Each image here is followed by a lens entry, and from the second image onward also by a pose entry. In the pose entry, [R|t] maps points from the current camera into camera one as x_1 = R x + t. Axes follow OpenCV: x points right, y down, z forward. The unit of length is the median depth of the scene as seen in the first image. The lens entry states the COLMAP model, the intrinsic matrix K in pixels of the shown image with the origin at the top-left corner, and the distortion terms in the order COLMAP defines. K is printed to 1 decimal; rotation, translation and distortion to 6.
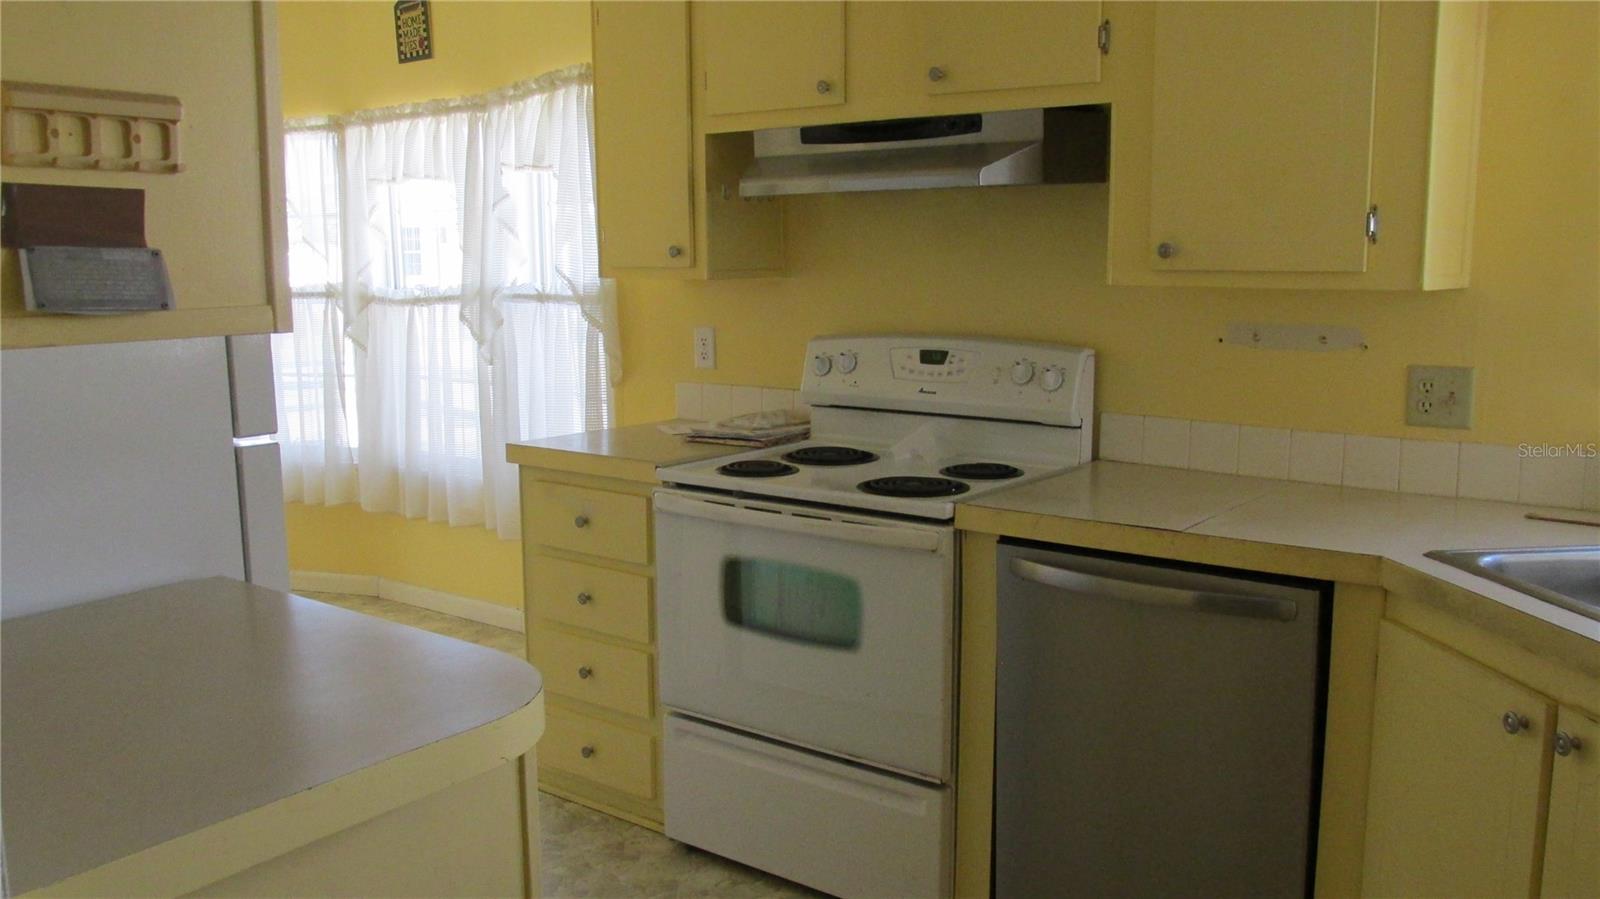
lens RADIAL K [[1341.3, 0, 804.6], [0, 1341.3, 456.6], [0, 0, 1]] dist [-0.027456, 0.012337]
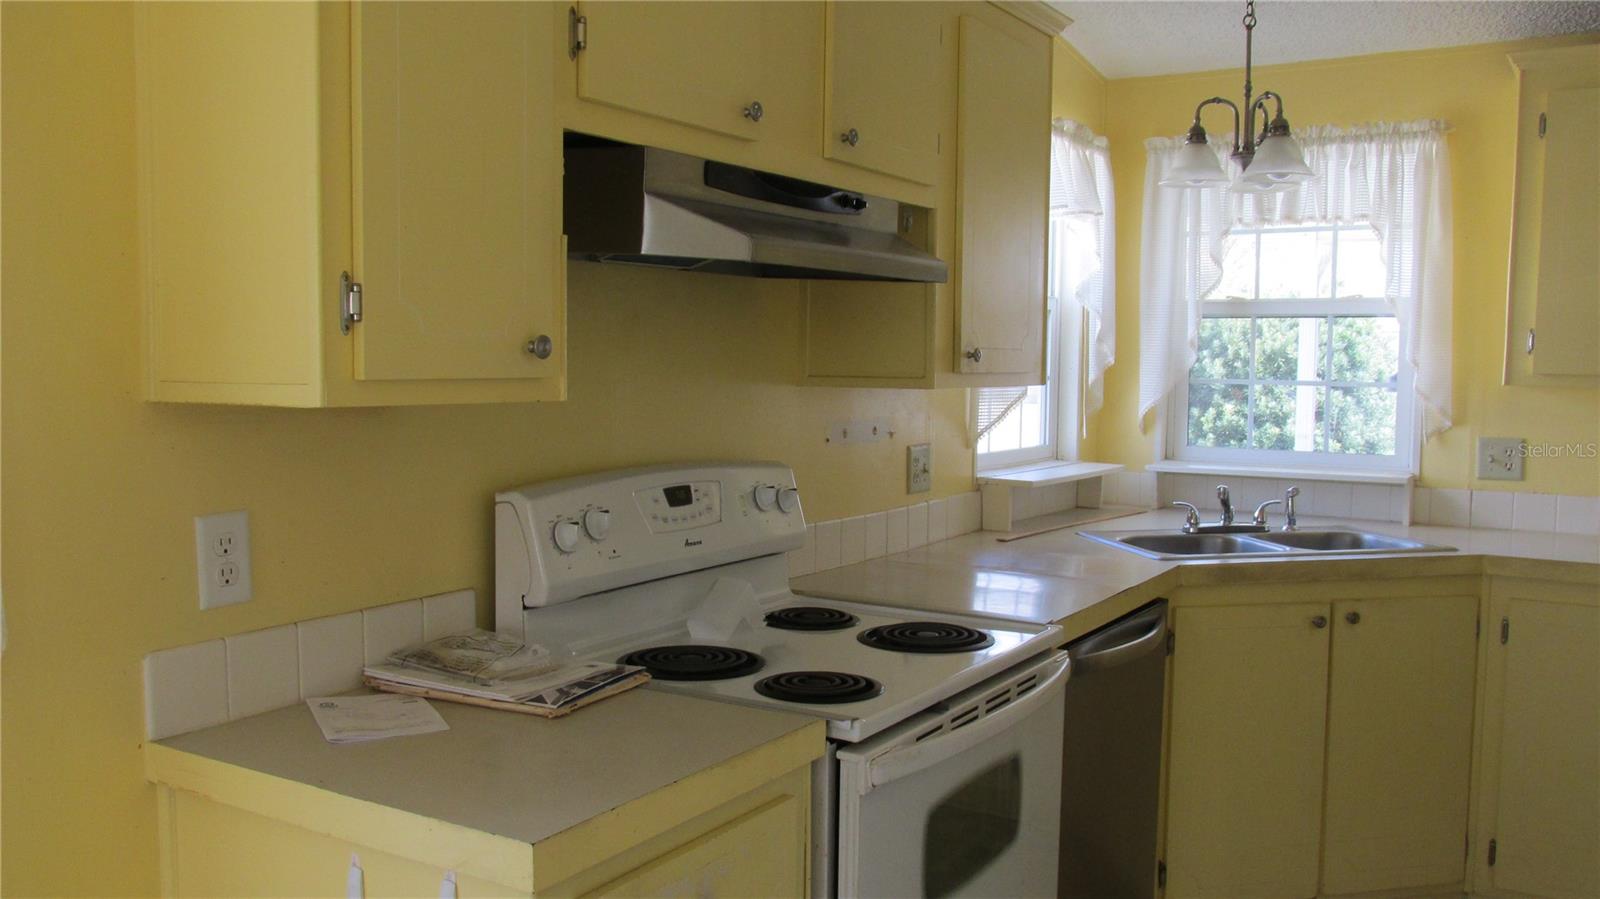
lens RADIAL K [[1341.3, 0, 798.4], [0, 1341.3, 445.8], [0, 0, 1]] dist [-0.027456, 0.012337]
pose [[-0.098945, -0.063207, 0.993084, -0.625374], [0.141794, 0.986902, 0.076941, -0.146289], [-0.984939, 0.148426, -0.088686, 0.985861]]
